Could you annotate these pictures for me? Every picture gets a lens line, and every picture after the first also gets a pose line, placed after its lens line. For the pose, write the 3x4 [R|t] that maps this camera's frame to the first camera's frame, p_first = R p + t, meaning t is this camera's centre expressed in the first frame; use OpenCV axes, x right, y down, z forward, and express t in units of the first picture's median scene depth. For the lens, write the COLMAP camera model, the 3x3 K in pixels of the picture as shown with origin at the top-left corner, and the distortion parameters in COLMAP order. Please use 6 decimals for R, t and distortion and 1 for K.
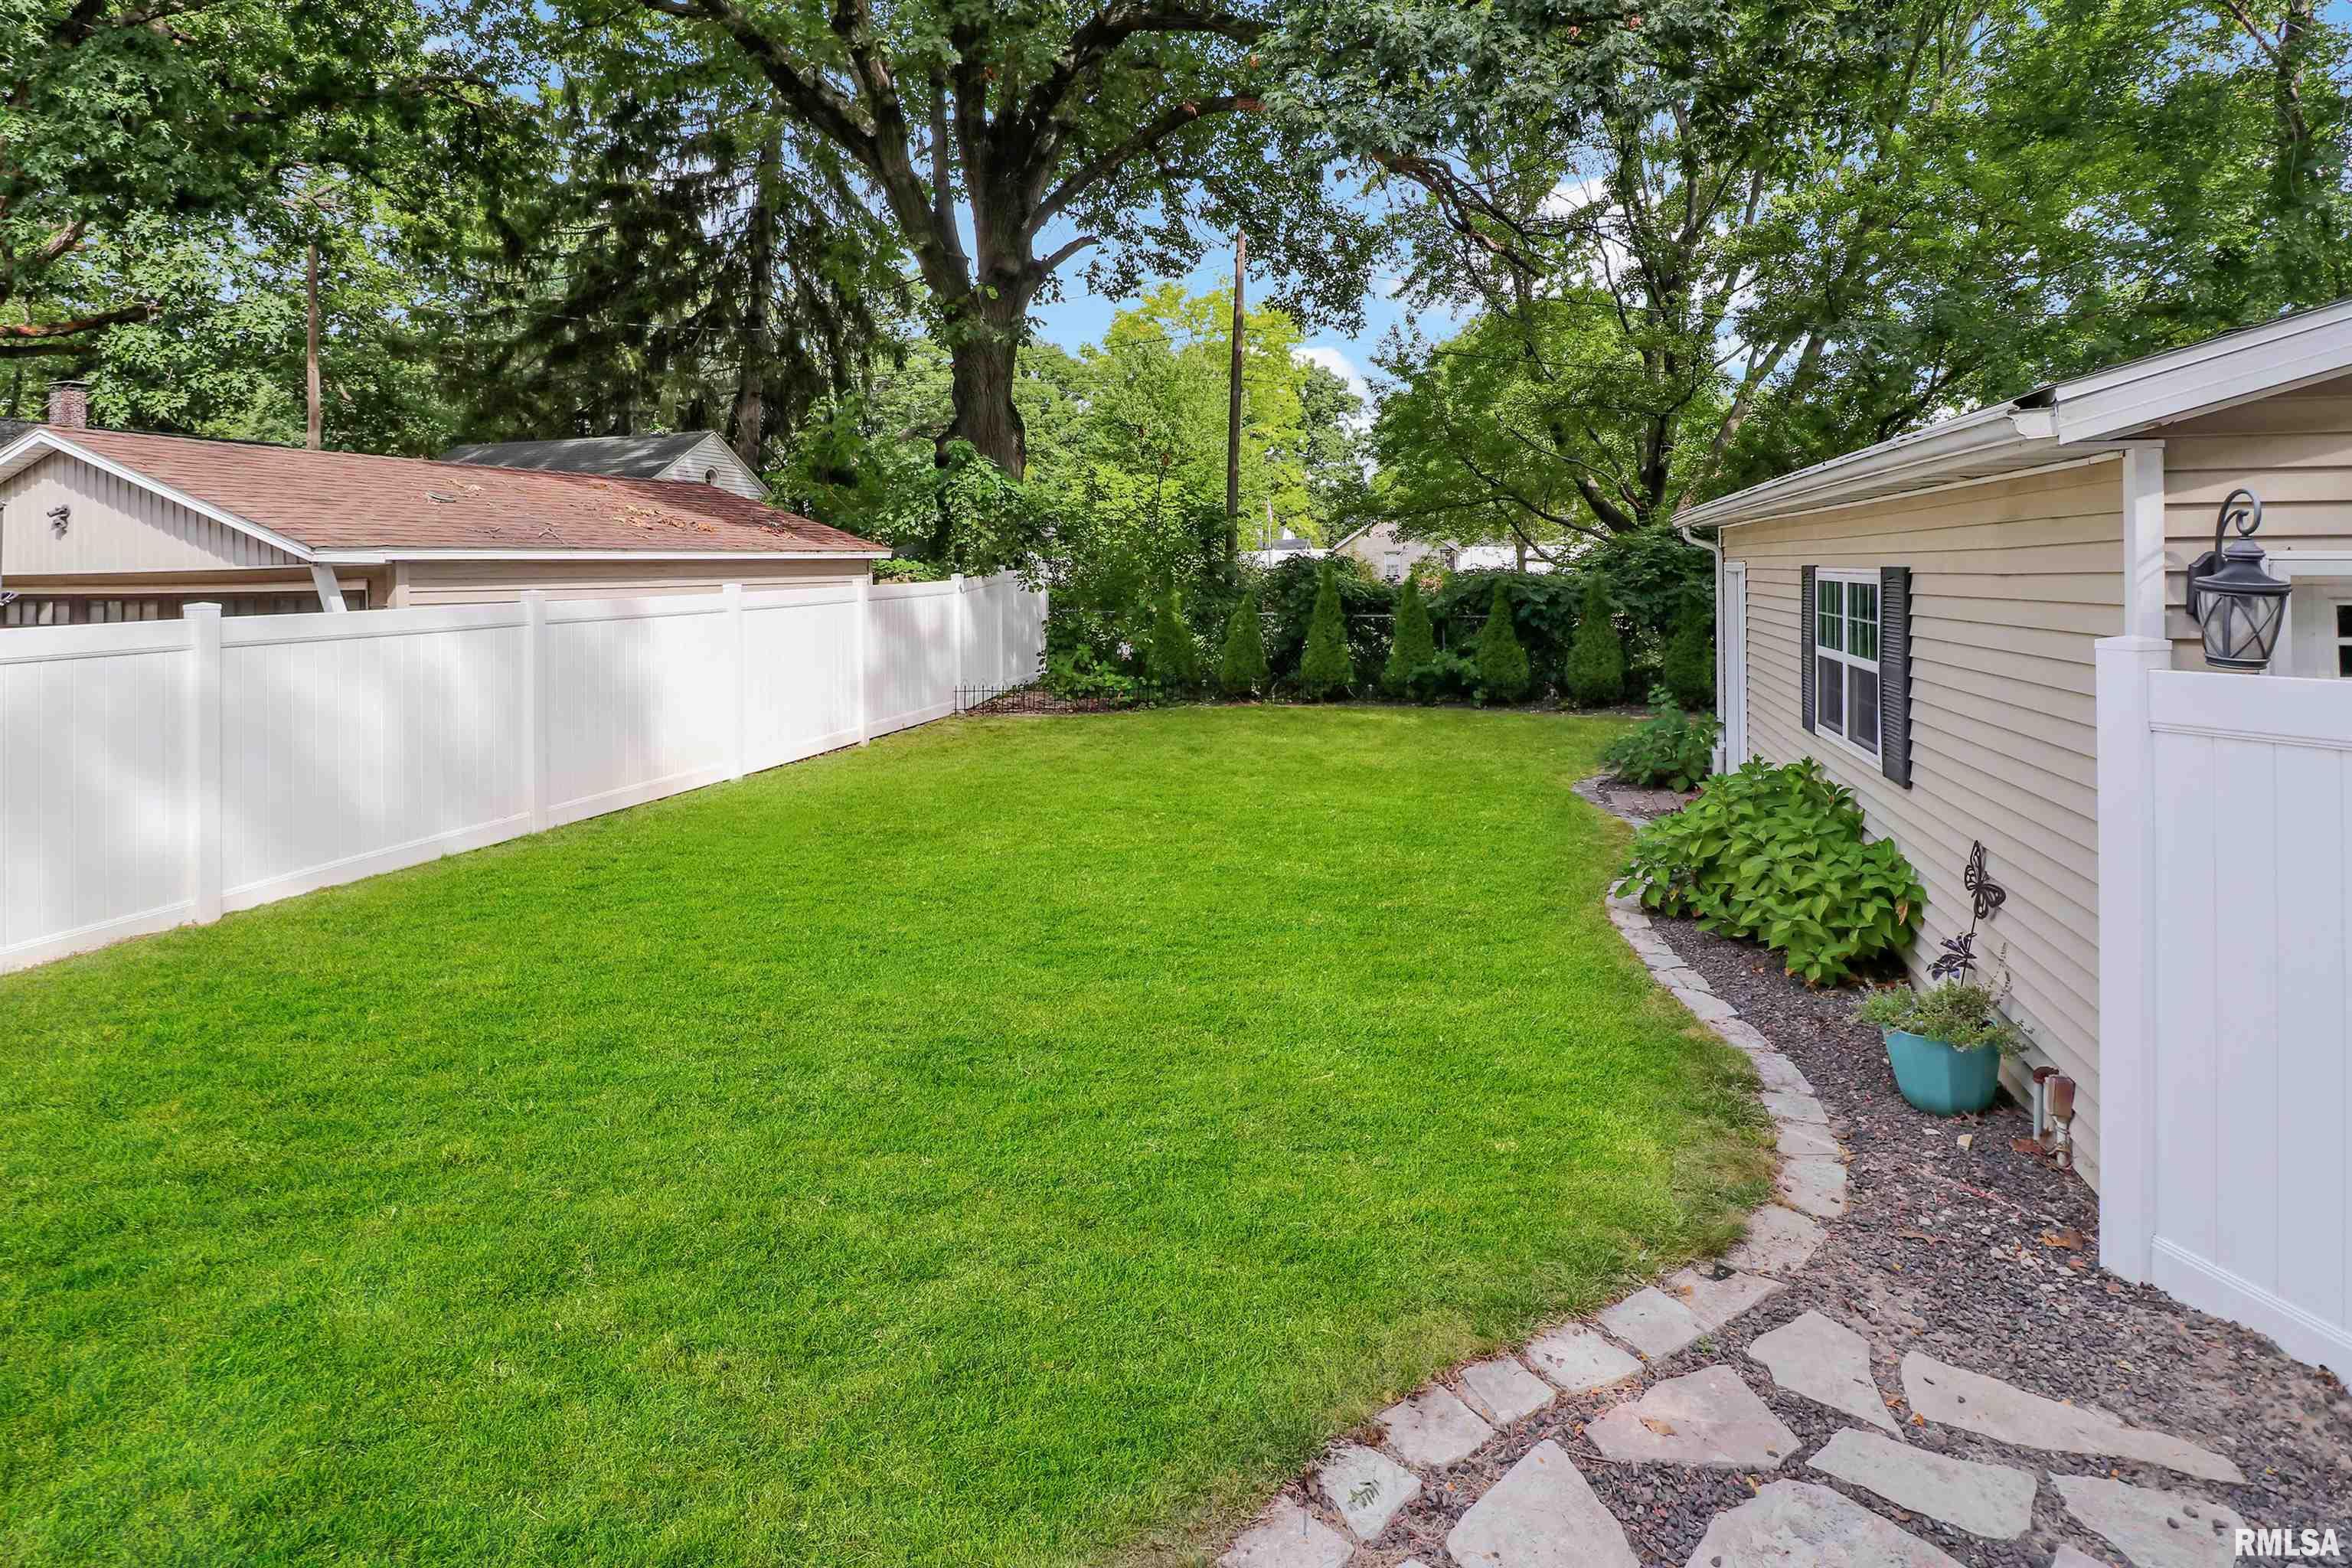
lens RADIAL K [[1182.6, 0, 1176.1], [0, 1182.6, 633.5], [0, 0, 1]] dist [0.000214, -0.016541]
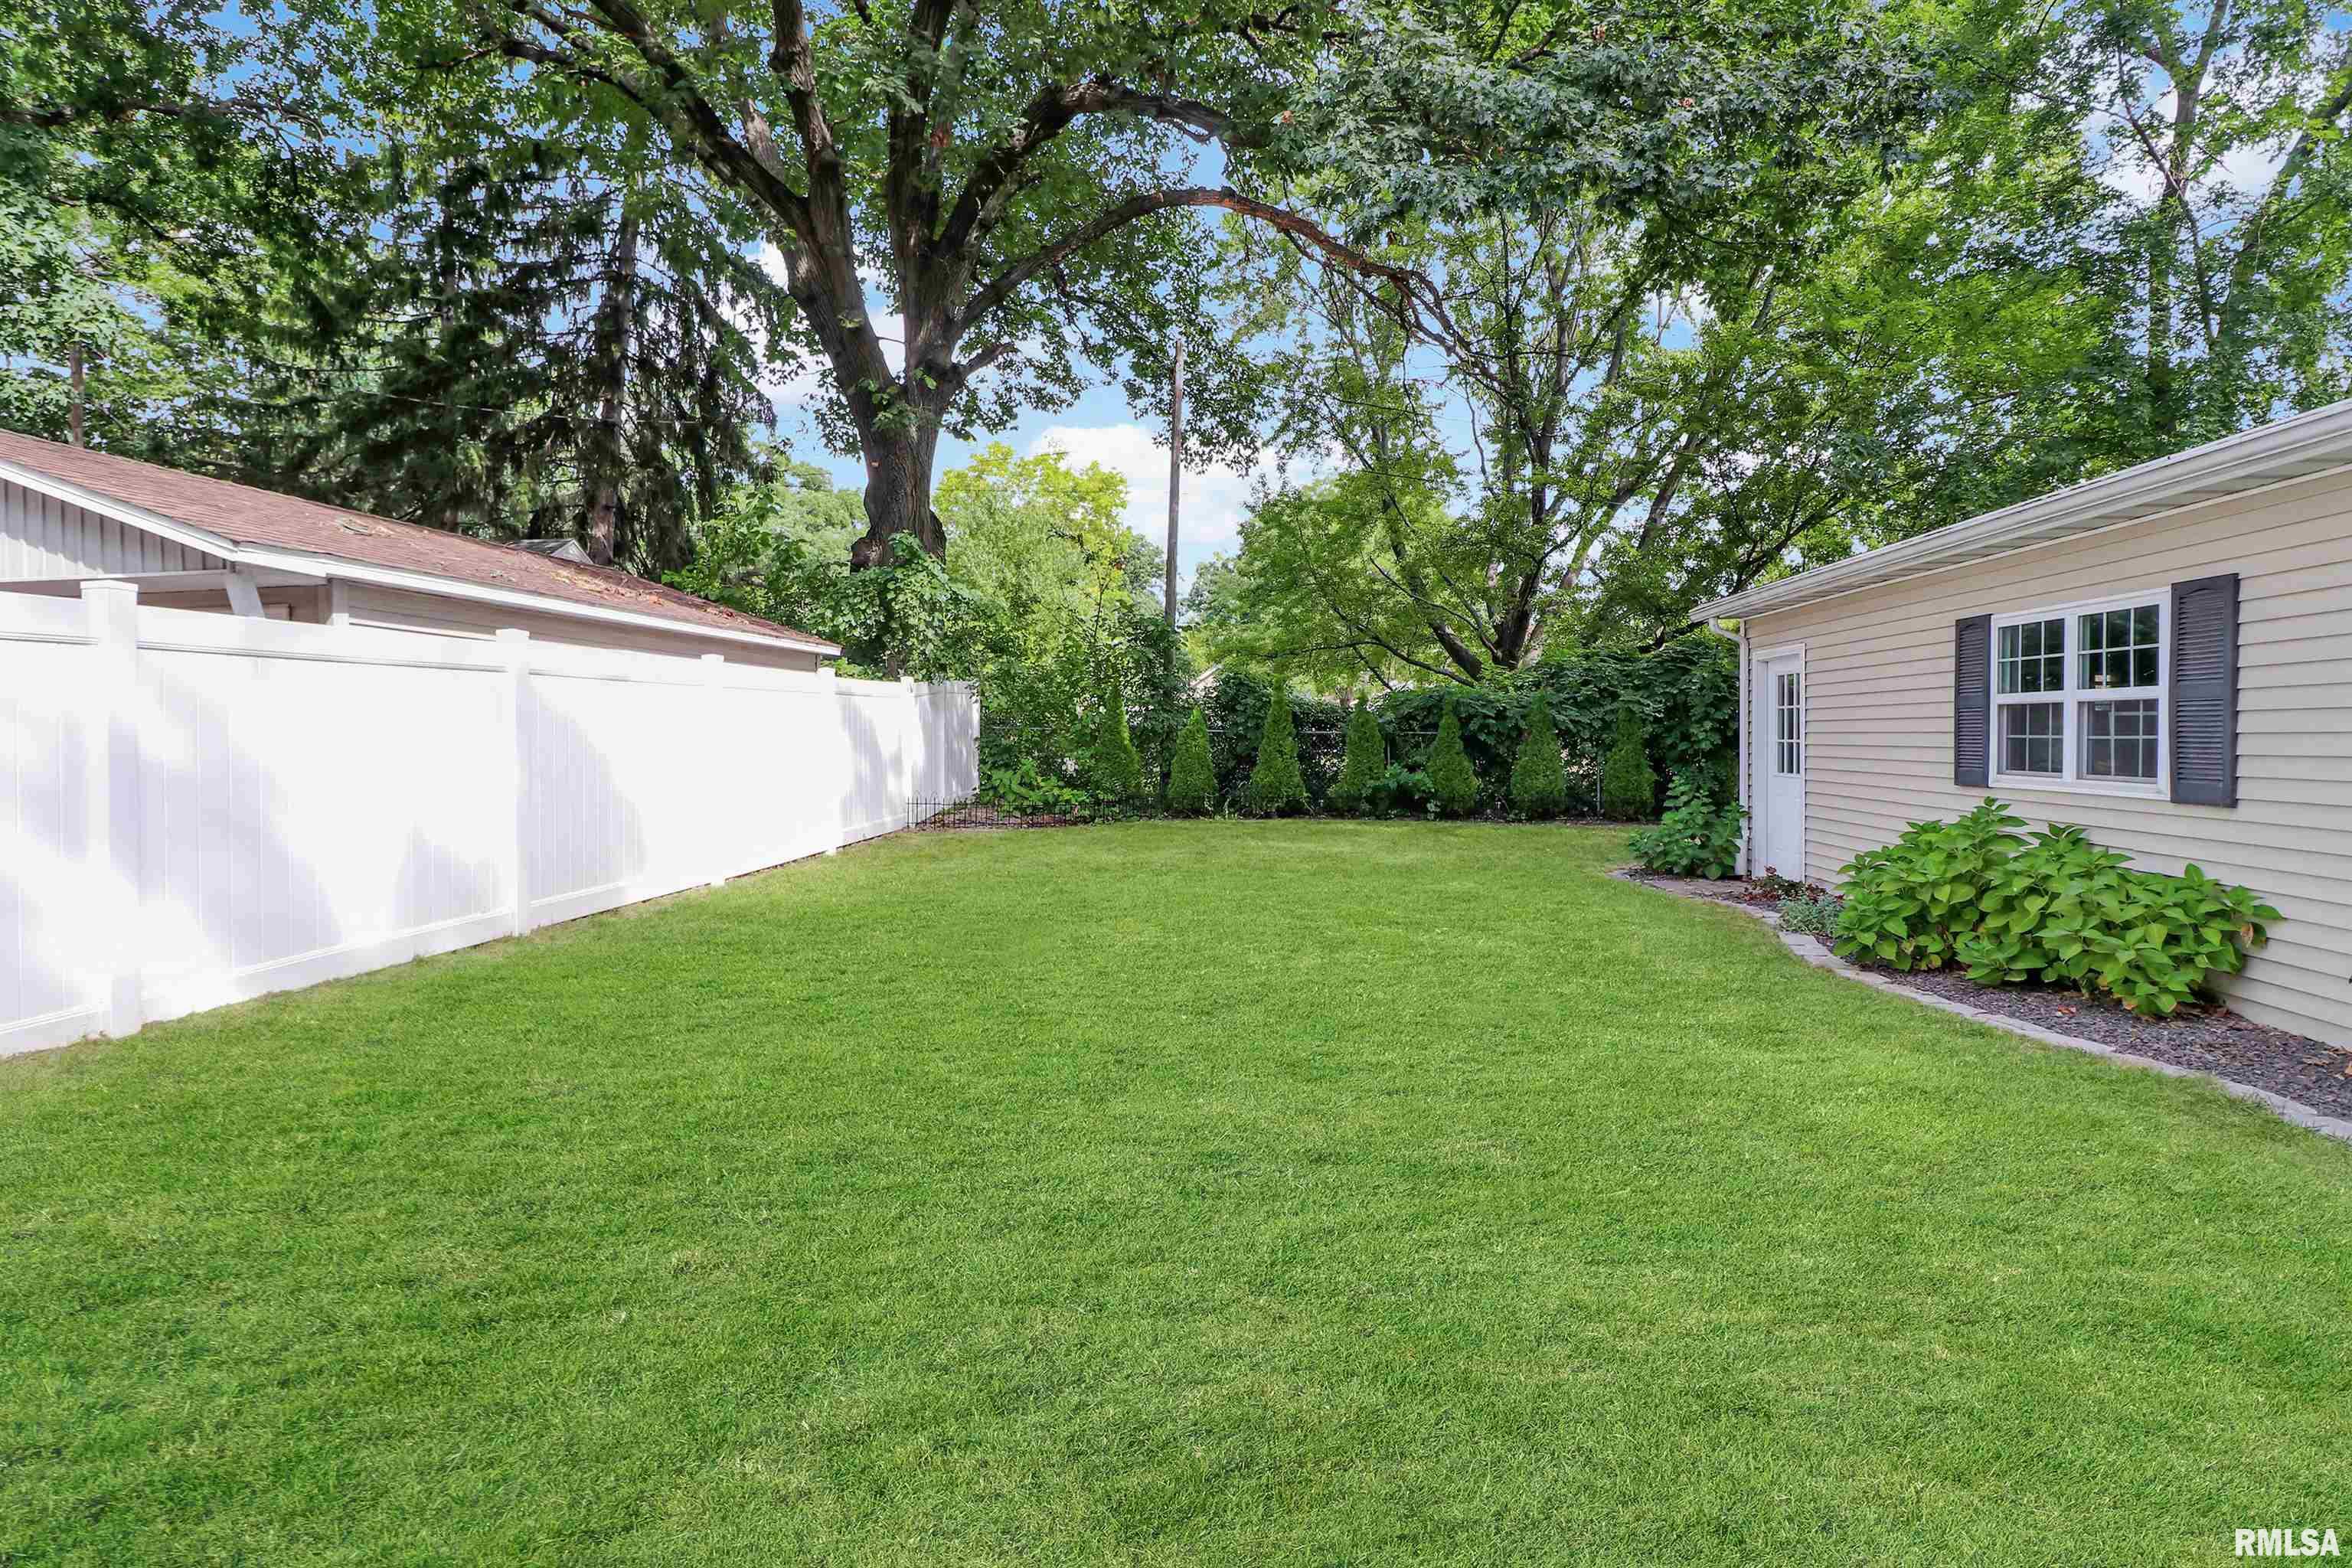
lens RADIAL K [[1116.8, 0, 1160.7], [0, 1116.8, 802.9], [0, 0, 1]] dist [0.001052, -0.012301]
pose [[0.983744, -0.001744, 0.179570, -0.107113], [0.001564, 0.999998, 0.001145, 0.034678], [-0.179571, -0.000846, 0.983745, 0.077193]]
